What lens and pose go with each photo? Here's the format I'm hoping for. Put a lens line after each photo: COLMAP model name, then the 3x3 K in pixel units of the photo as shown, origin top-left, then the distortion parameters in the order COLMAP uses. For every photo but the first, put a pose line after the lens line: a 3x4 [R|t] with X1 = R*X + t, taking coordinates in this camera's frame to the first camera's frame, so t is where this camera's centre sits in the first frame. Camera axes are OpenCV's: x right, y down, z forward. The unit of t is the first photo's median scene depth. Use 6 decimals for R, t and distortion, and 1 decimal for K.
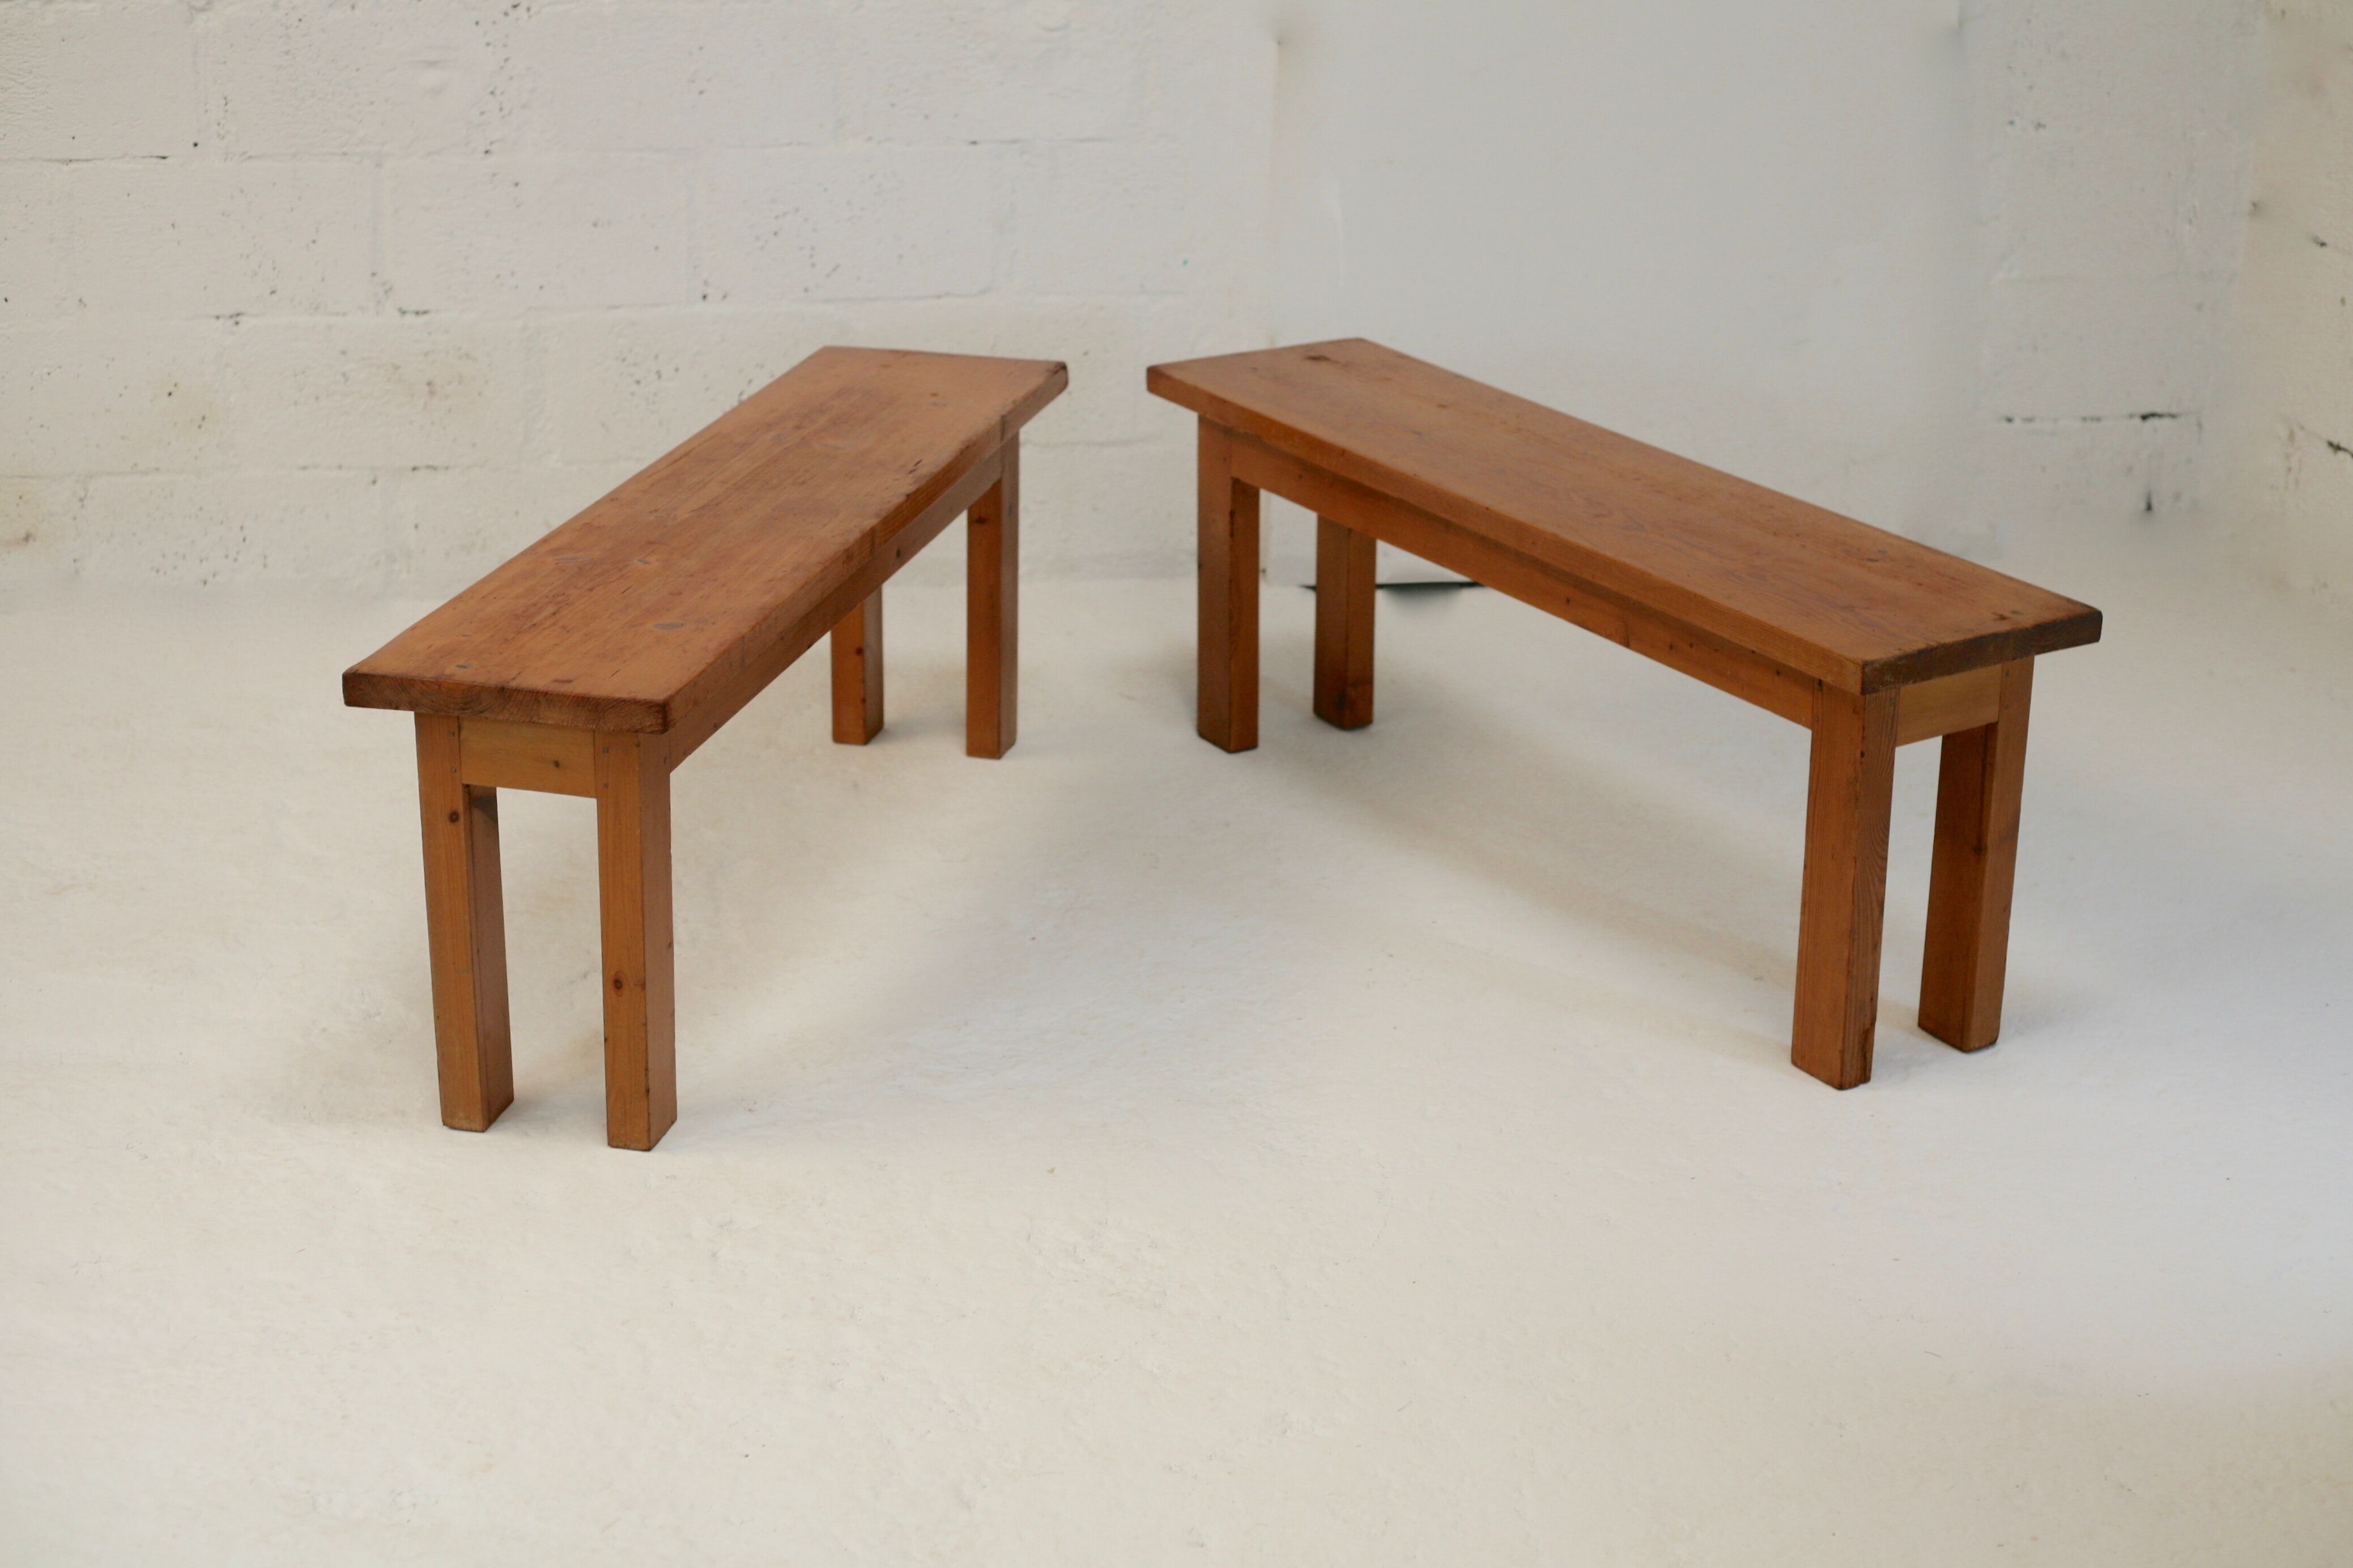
lens RADIAL K [[3658.3, 0, 1176.5], [0, 3658.3, 784.0], [0, 0, 1]] dist [-0.094560, -0.096475]
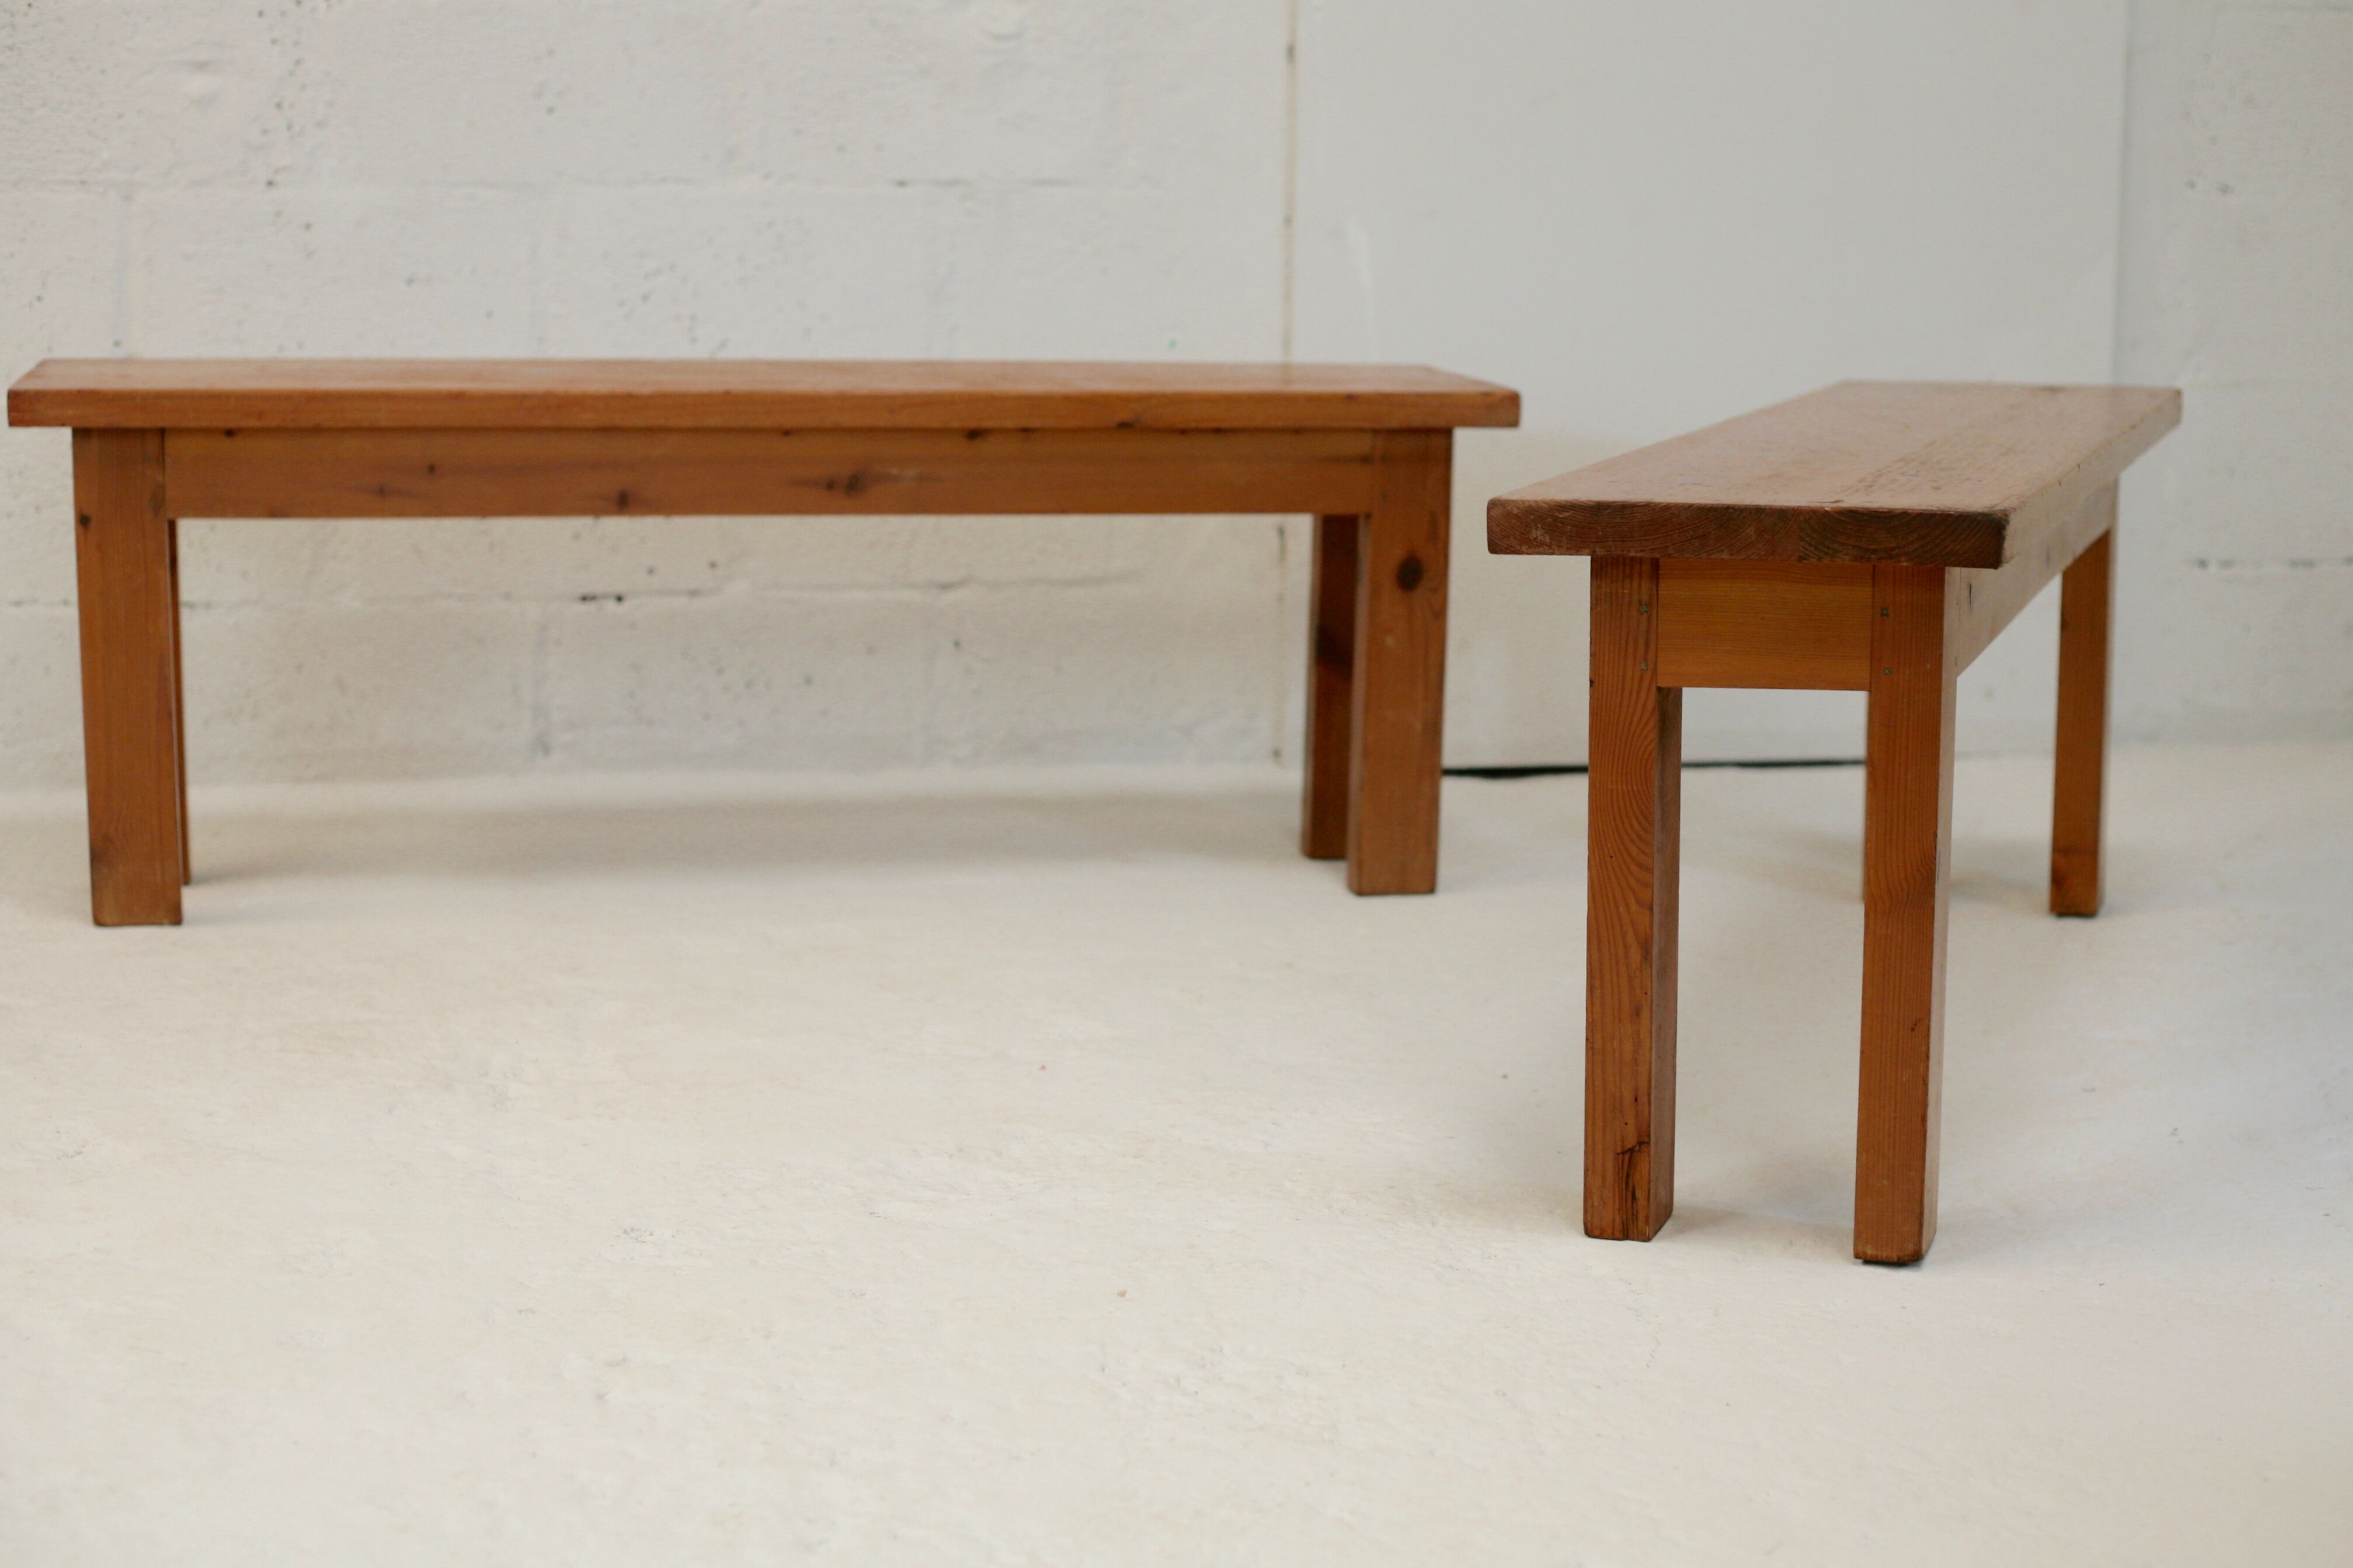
lens RADIAL K [[3766.3, 0, 1176.5], [0, 3766.3, 784.0], [0, 0, 1]] dist [-0.104463, -0.034722]
pose [[0.998524, -0.014612, 0.052304, -0.041183], [0.023992, 0.982733, -0.183466, 0.098866], [-0.048720, 0.184450, 0.981634, 0.237660]]
